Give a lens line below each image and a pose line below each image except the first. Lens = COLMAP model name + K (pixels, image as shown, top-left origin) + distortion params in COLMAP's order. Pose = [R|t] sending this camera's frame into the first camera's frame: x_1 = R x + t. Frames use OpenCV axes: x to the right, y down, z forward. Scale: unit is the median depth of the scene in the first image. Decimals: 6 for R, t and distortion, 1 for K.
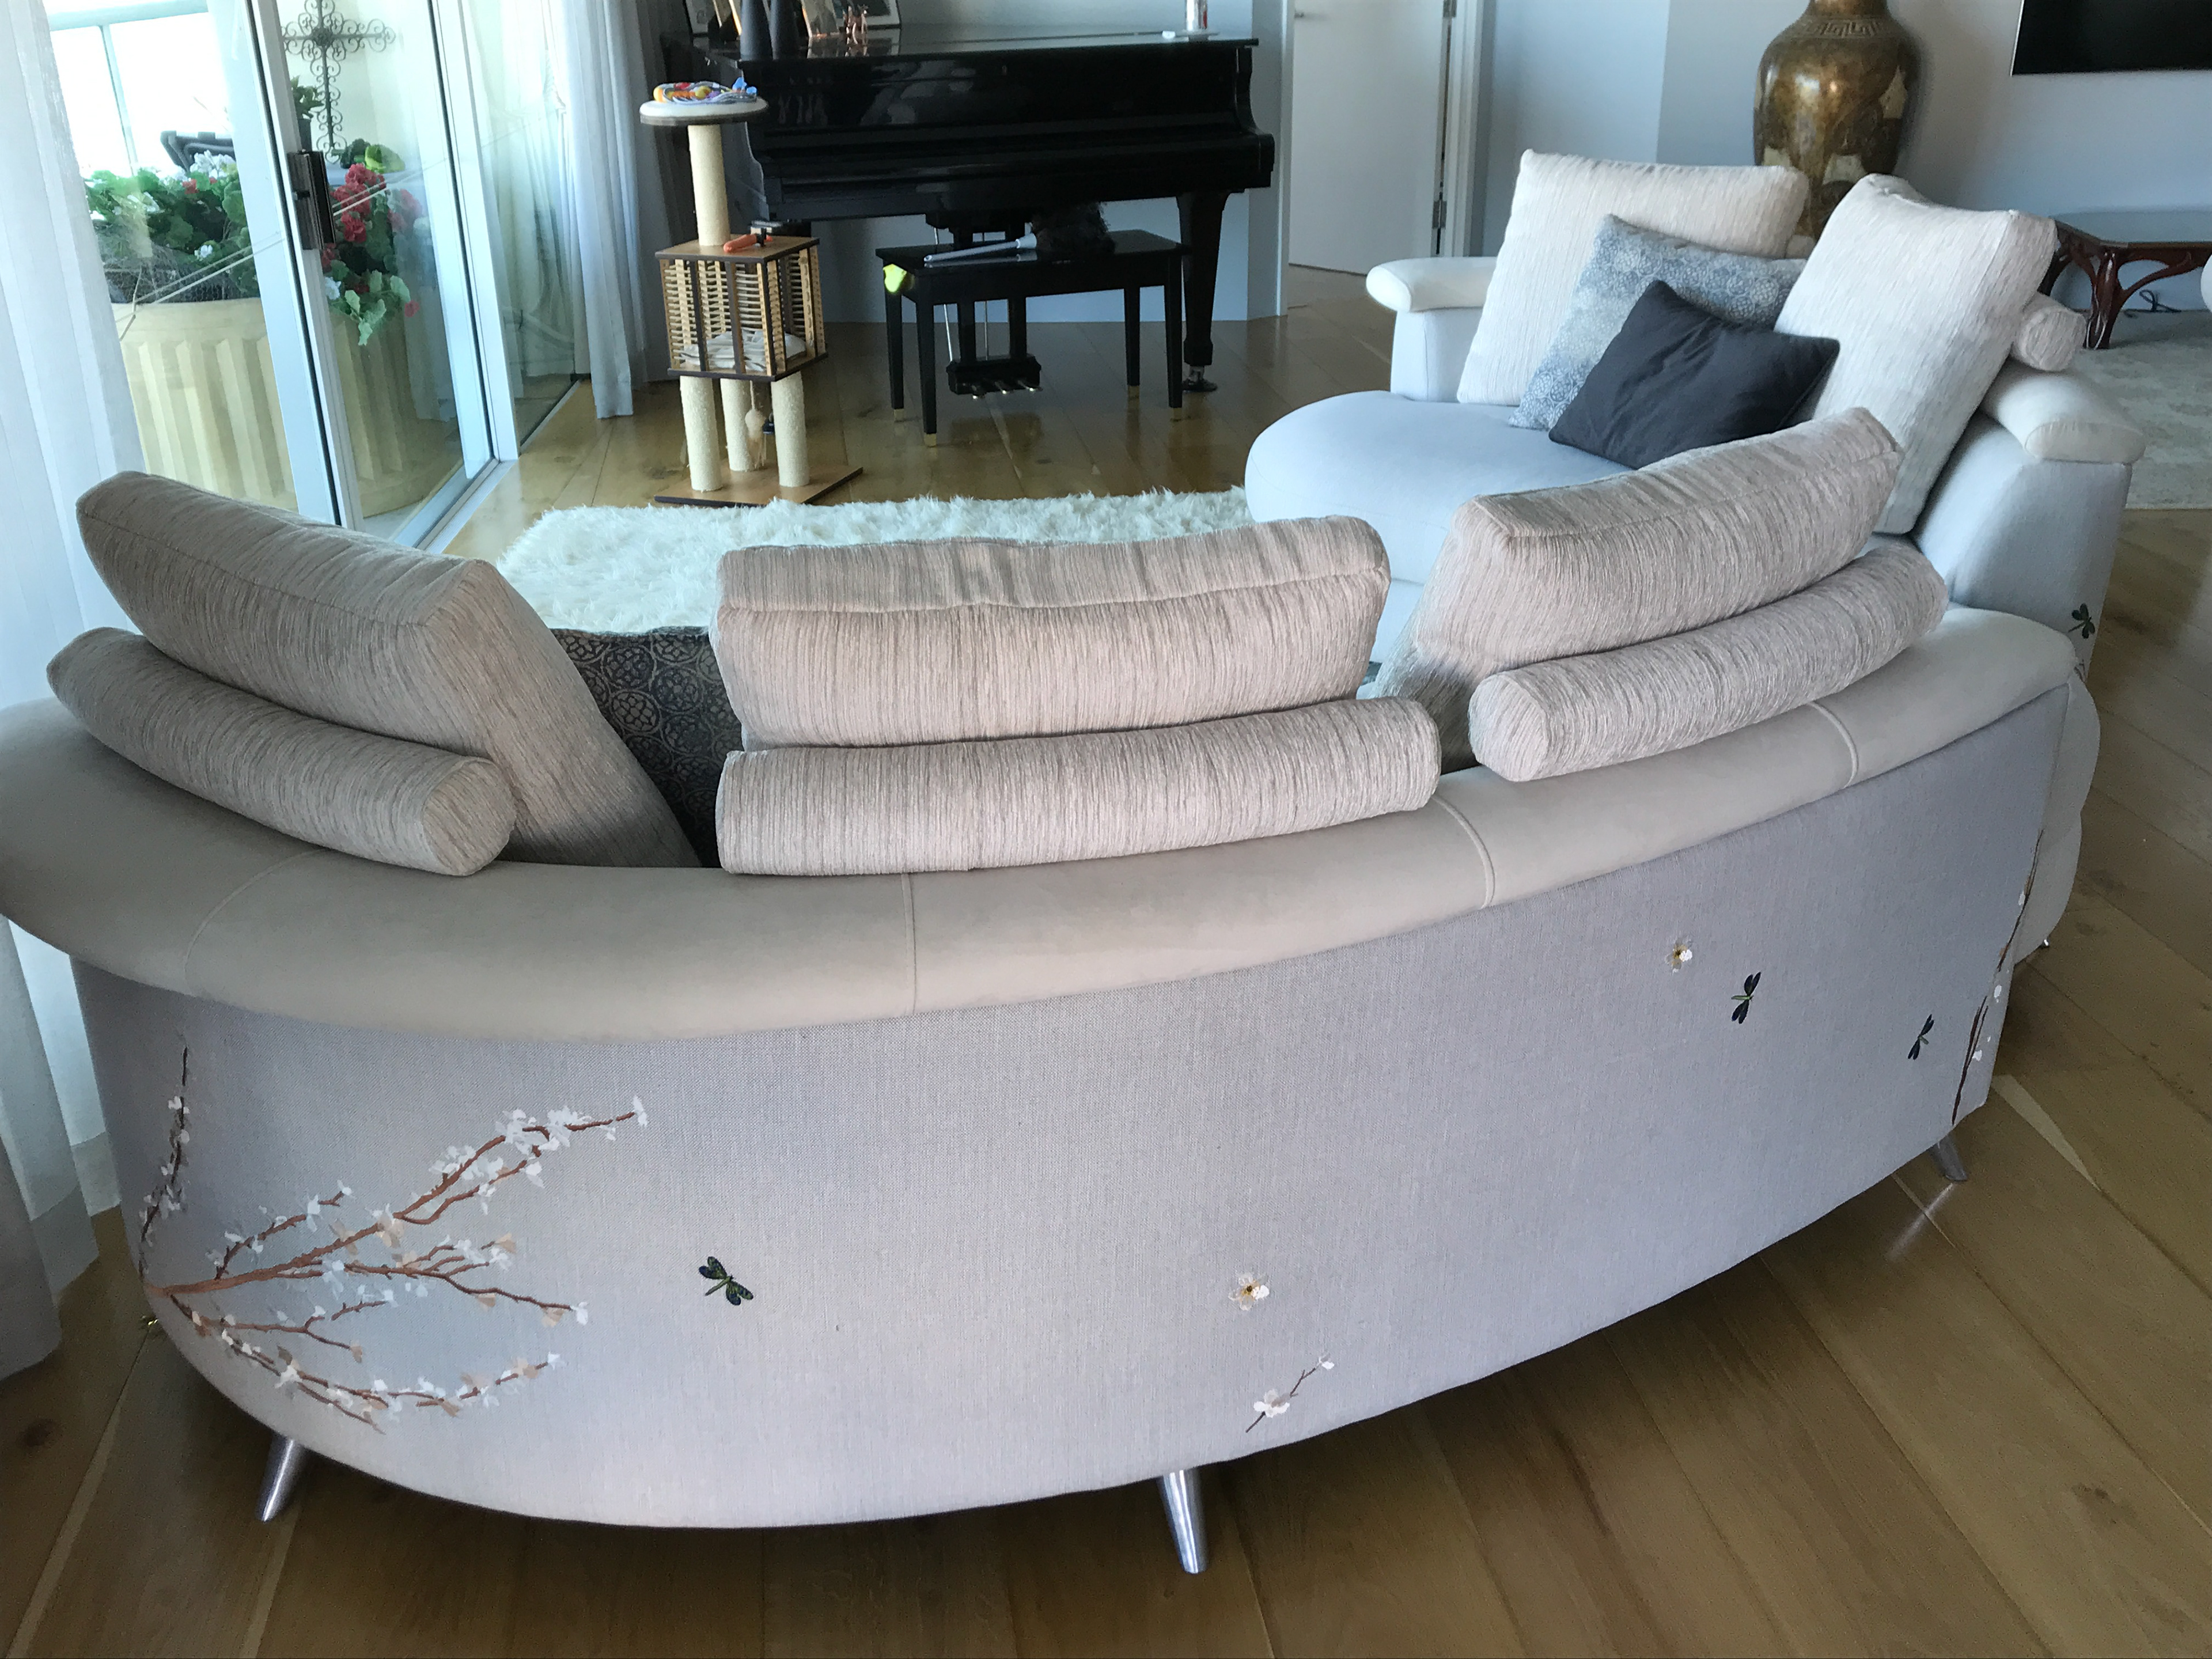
lens RADIAL K [[2057.0, 0, 1108.3], [0, 2057.0, 833.4], [0, 0, 1]] dist [-0.067873, 0.000000]
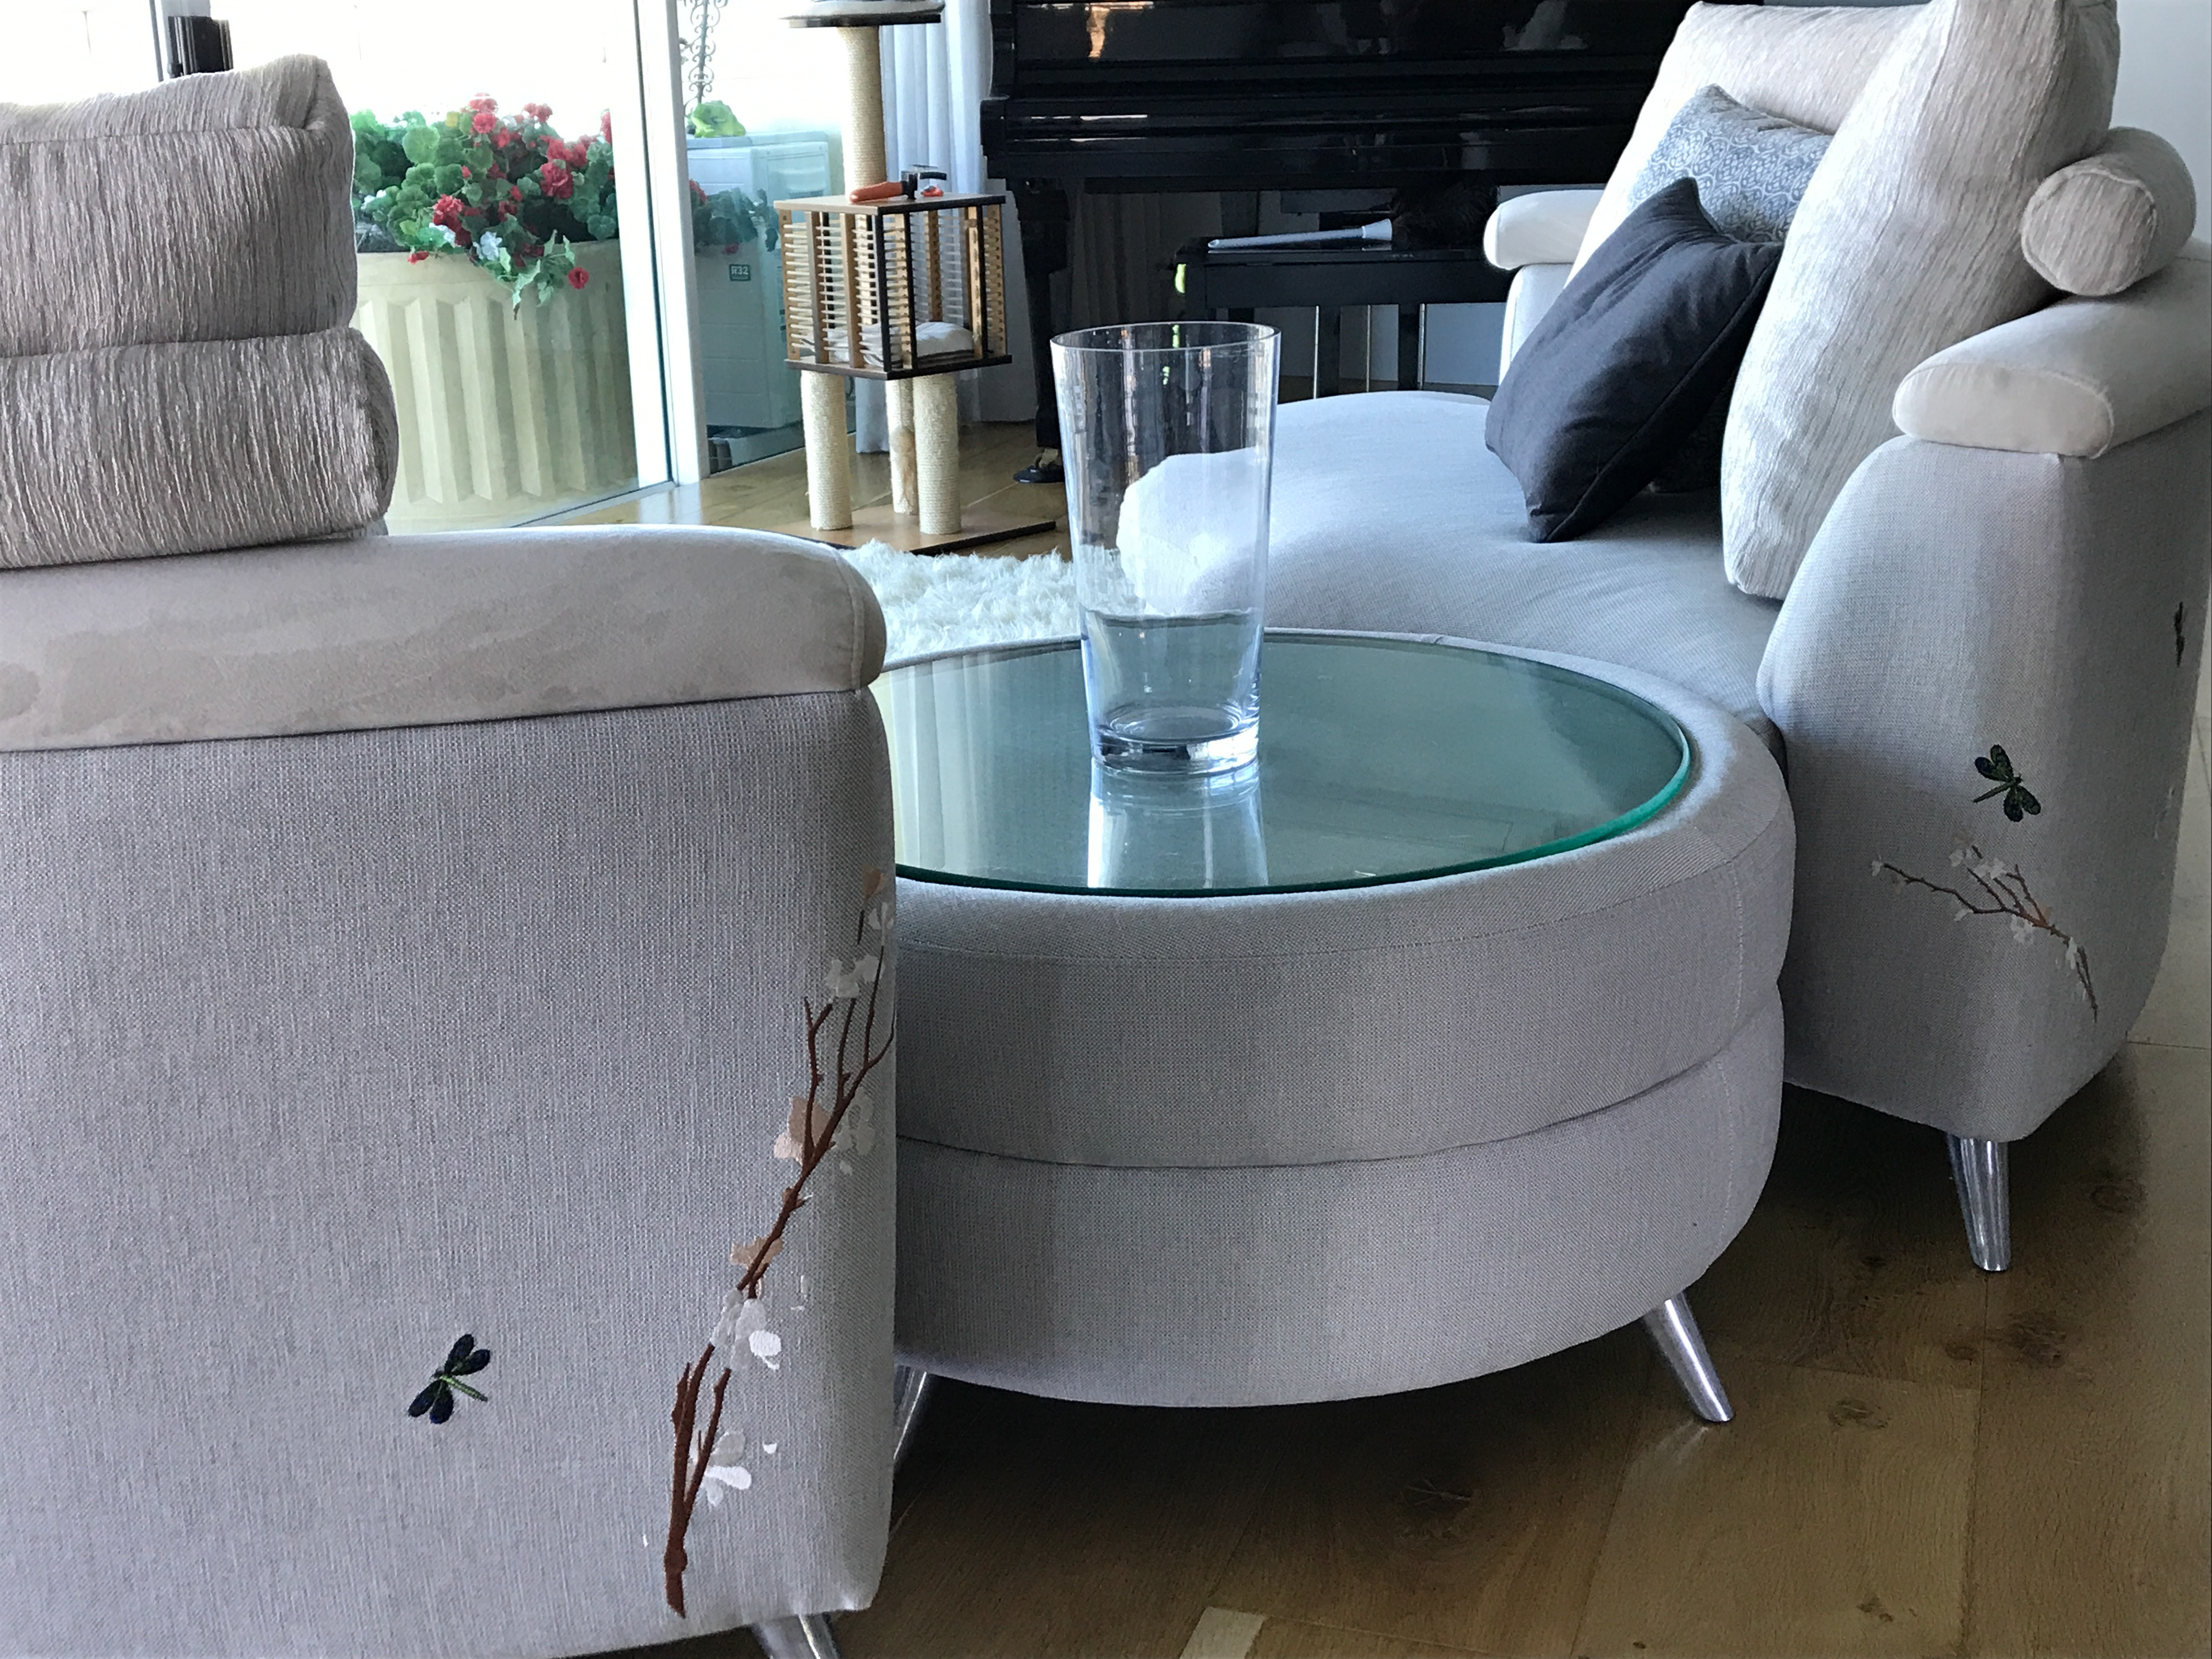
lens RADIAL K [[2655.7, 0, 1106.3], [0, 2655.7, 827.9], [0, 0, 1]] dist [-0.169882, 0.000000]
pose [[0.916074, 0.118864, -0.382989, 0.283705], [-0.158802, 0.984512, -0.074288, -0.010569], [0.368227, 0.128872, 0.920761, 0.201698]]
